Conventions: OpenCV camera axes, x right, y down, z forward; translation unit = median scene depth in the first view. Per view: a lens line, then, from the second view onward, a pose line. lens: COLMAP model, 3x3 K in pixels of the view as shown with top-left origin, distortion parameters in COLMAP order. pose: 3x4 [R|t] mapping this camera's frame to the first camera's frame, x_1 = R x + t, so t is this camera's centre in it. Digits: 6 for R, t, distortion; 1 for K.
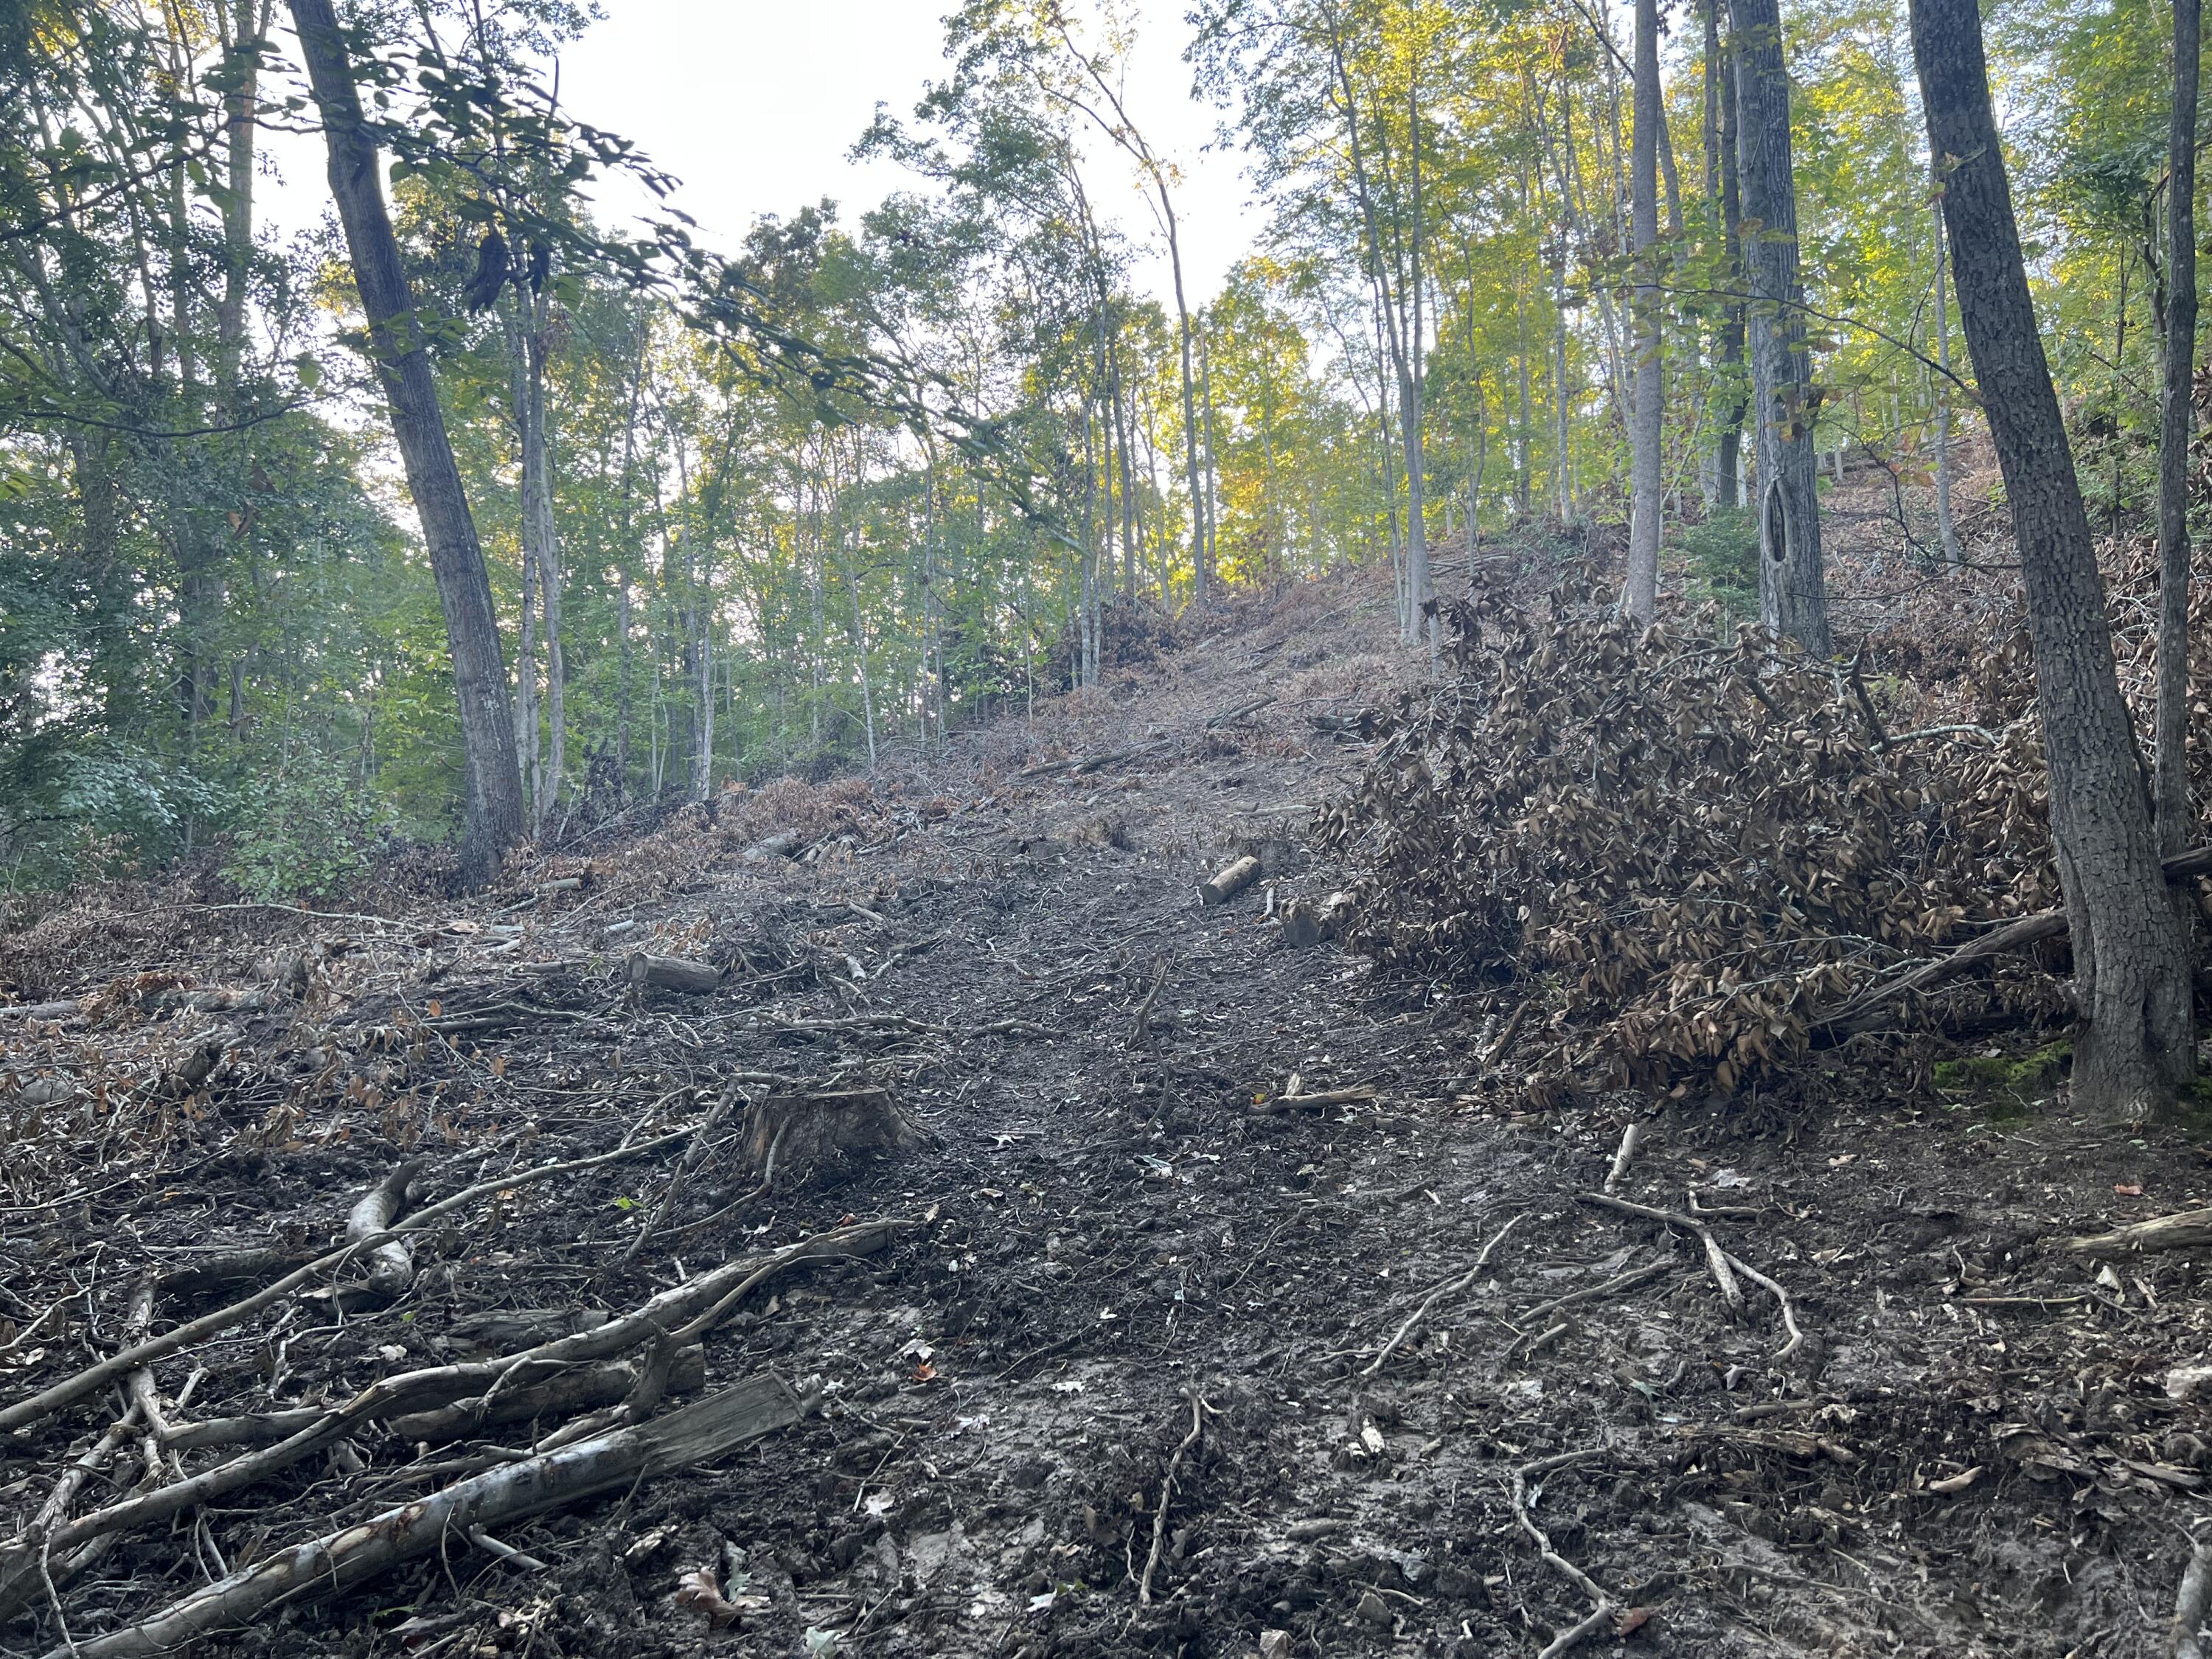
lens RADIAL K [[1622.7, 0, 1102.2], [0, 1622.7, 843.1], [0, 0, 1]] dist [0.026257, -0.037082]
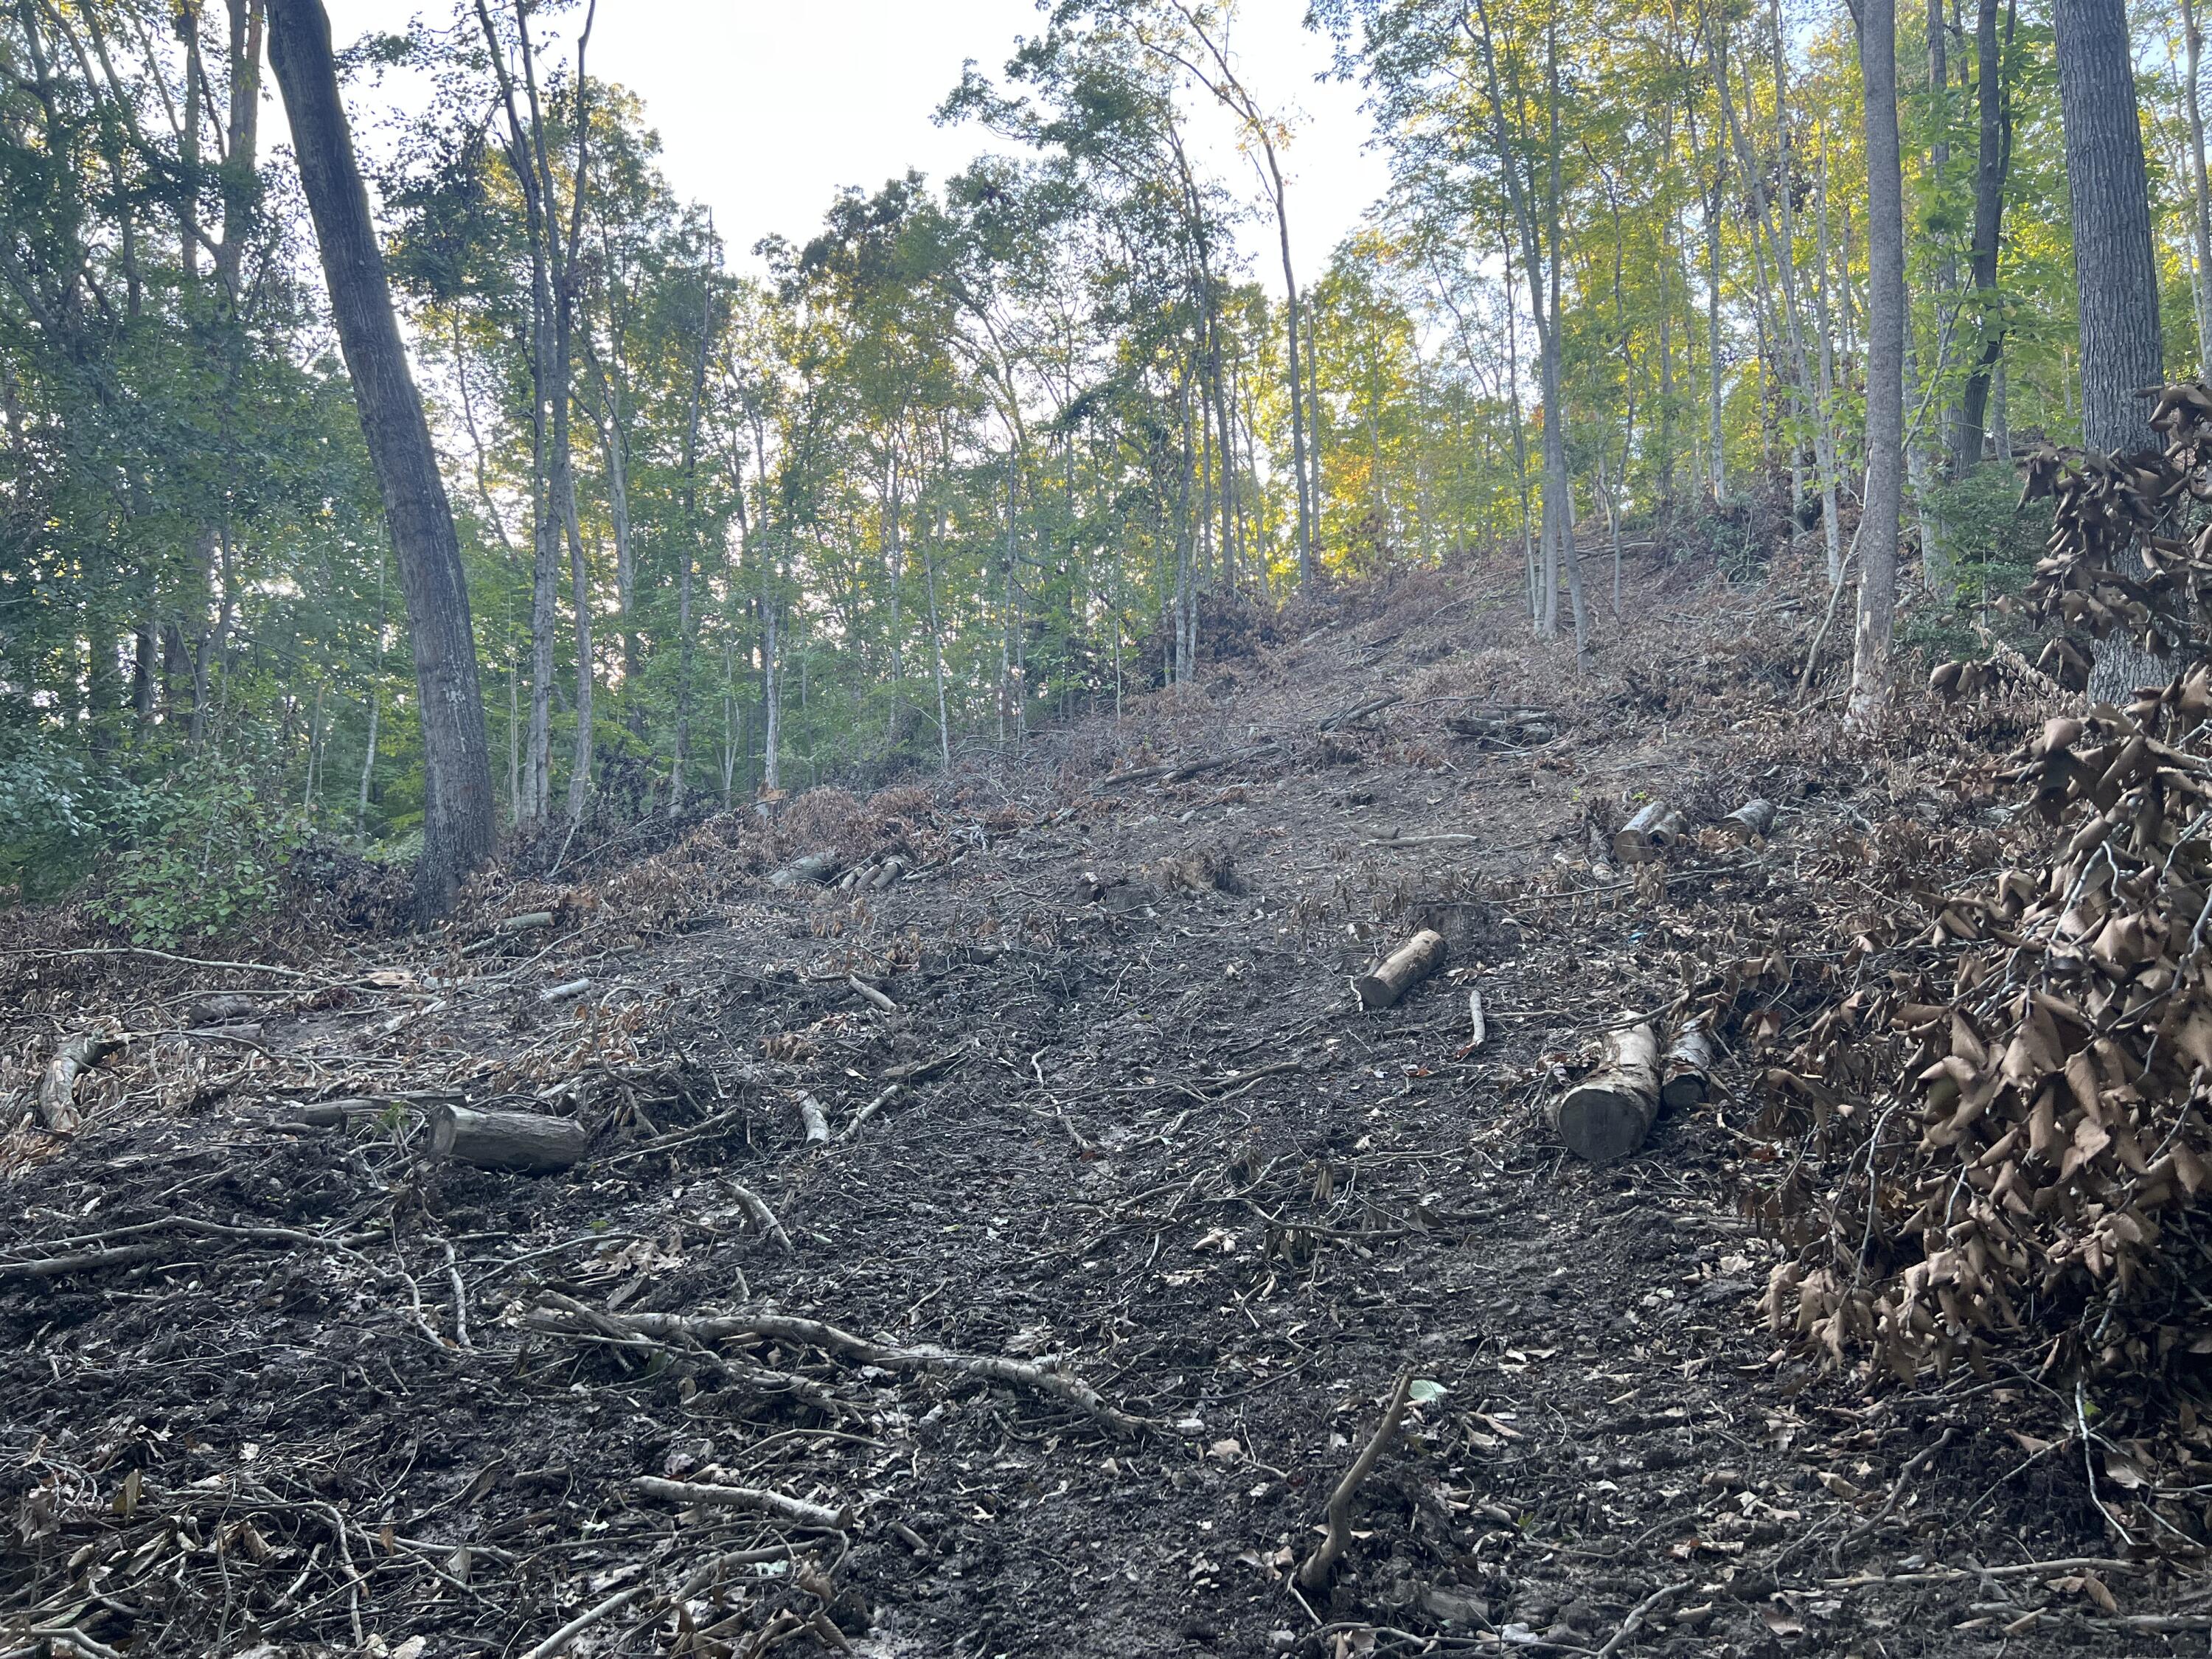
lens RADIAL K [[1622.7, 0, 1102.7], [0, 1622.7, 823.8], [0, 0, 1]] dist [0.026257, -0.037082]
pose [[0.998383, 0.012373, -0.055475, -0.003300], [-0.012959, 0.999864, -0.010214, -0.013029], [0.055341, 0.010917, 0.998408, 0.154895]]
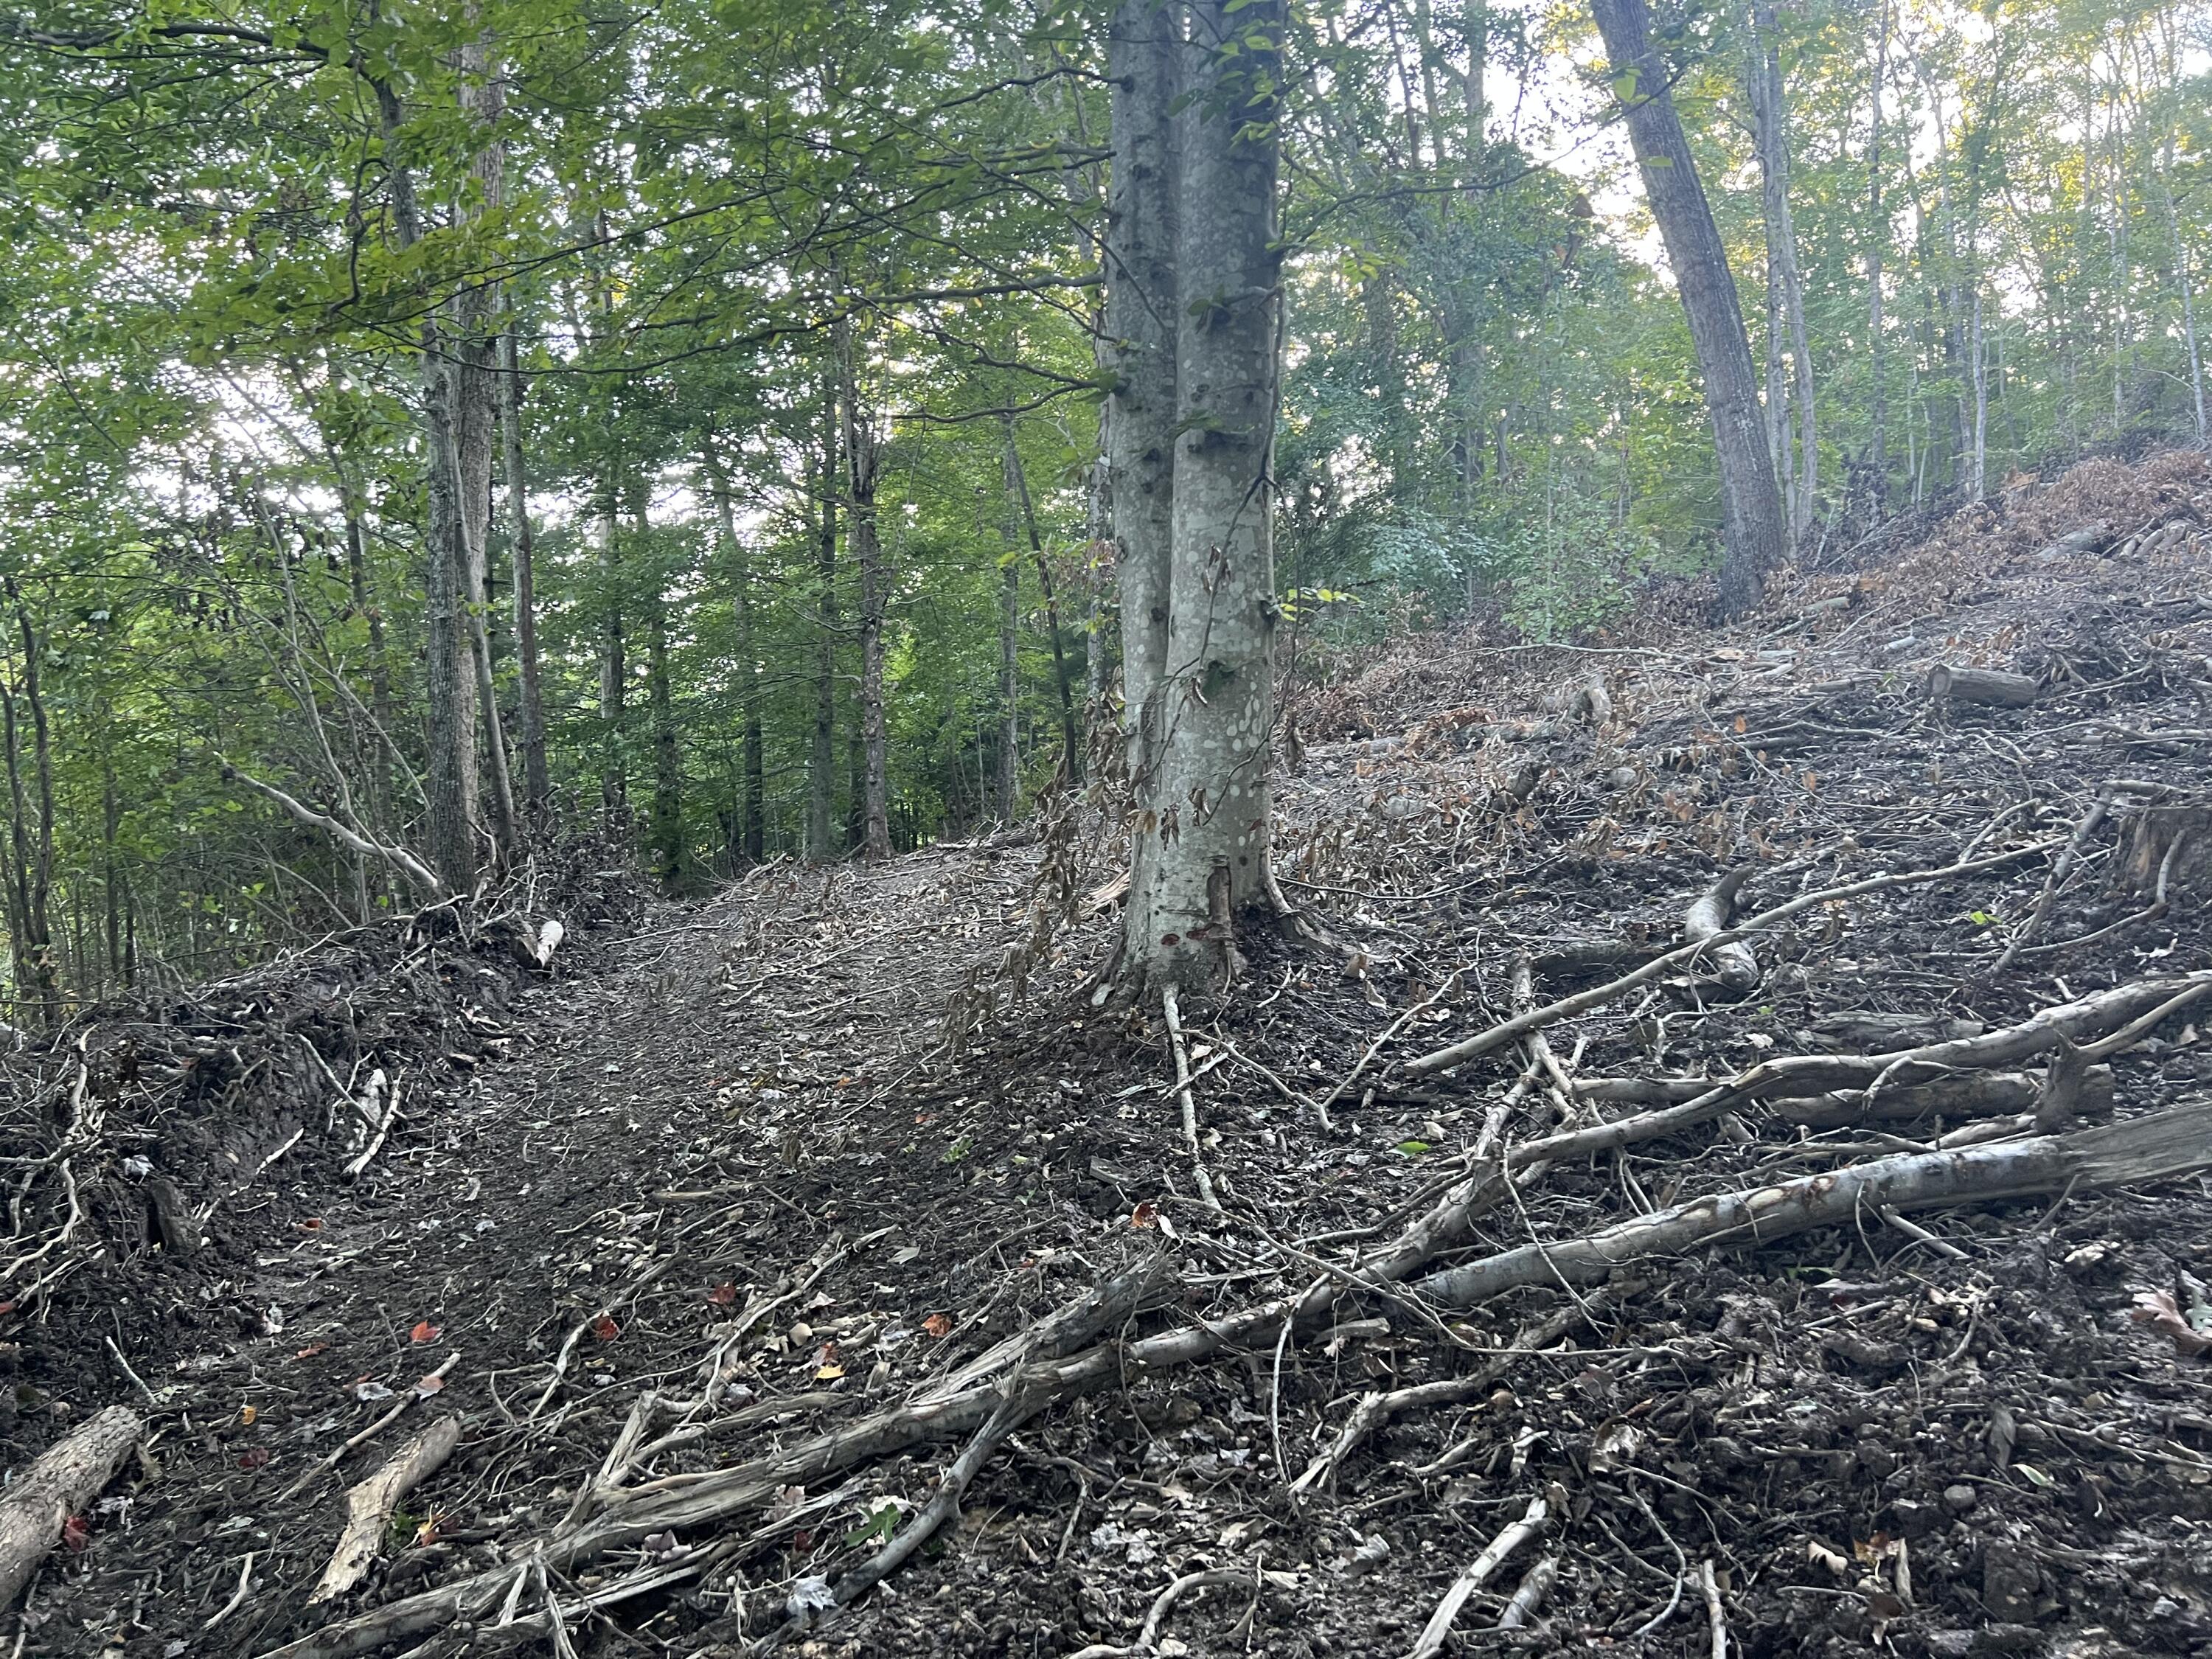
lens RADIAL K [[1622.7, 0, 1105.0], [0, 1622.7, 837.8], [0, 0, 1]] dist [0.026257, -0.037082]
pose [[0.747236, 0.018513, -0.664301, -0.008653], [0.087306, 0.988213, 0.125746, 0.002540], [0.658799, -0.151959, 0.736813, -0.003230]]
